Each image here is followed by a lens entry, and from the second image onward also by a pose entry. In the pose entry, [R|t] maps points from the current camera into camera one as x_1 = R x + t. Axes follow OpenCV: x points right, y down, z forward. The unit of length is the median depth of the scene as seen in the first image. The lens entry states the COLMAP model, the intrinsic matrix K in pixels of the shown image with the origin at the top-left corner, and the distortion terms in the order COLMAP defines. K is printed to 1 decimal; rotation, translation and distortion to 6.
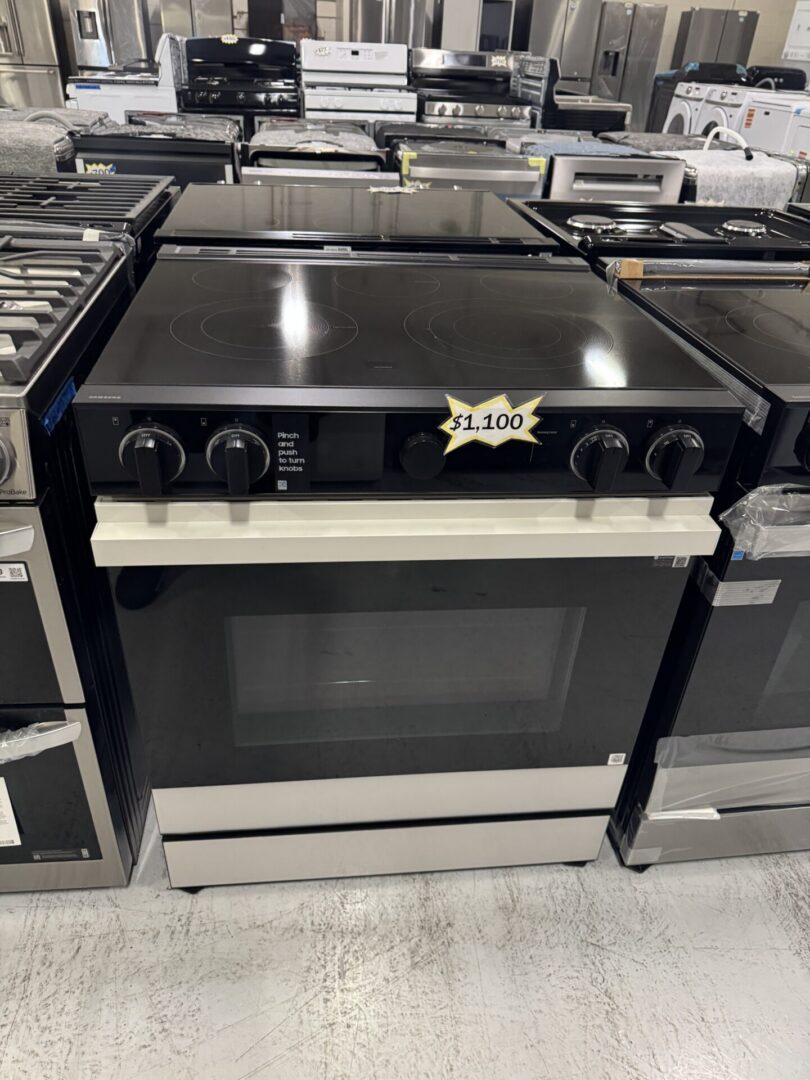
lens RADIAL K [[771.9, 0, 396.6], [0, 771.9, 544.4], [0, 0, 1]] dist [-0.004810, -0.004630]
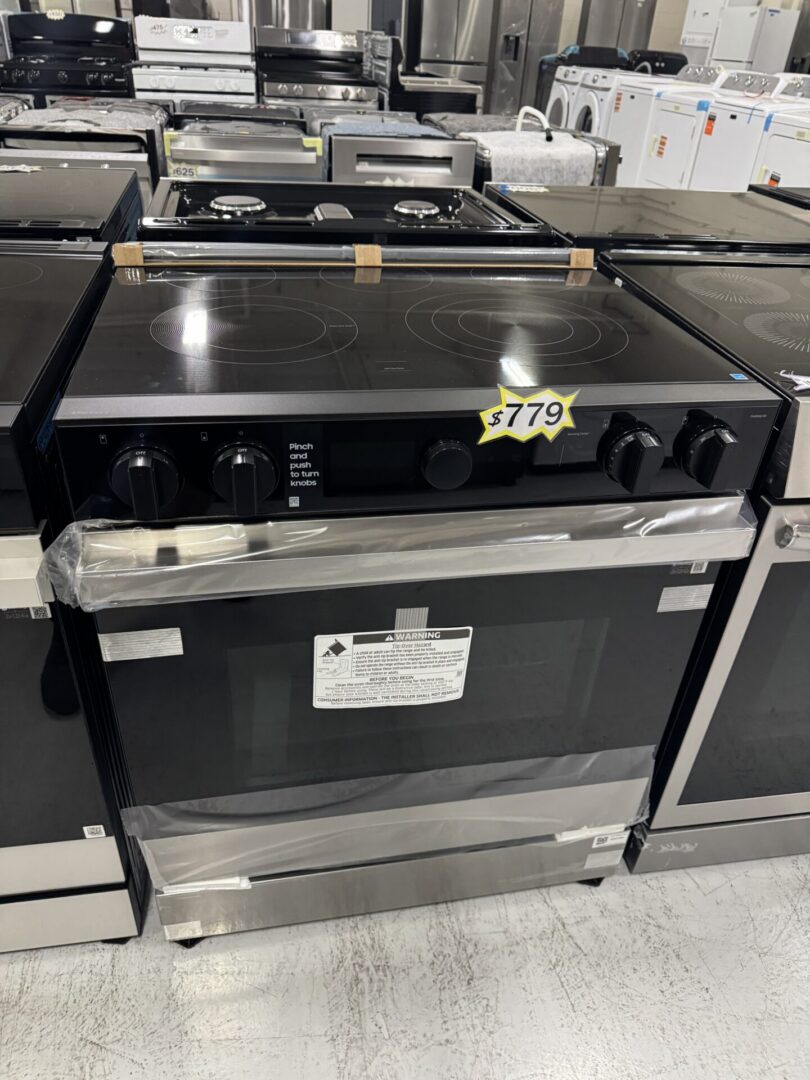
lens RADIAL K [[771.9, 0, 413.0], [0, 771.9, 537.8], [0, 0, 1]] dist [-0.004810, -0.004630]
pose [[0.998000, -0.026365, 0.057456, 0.185274], [0.026040, 0.999640, 0.006395, -0.013126], [-0.057604, -0.004886, 0.998328, 0.040195]]
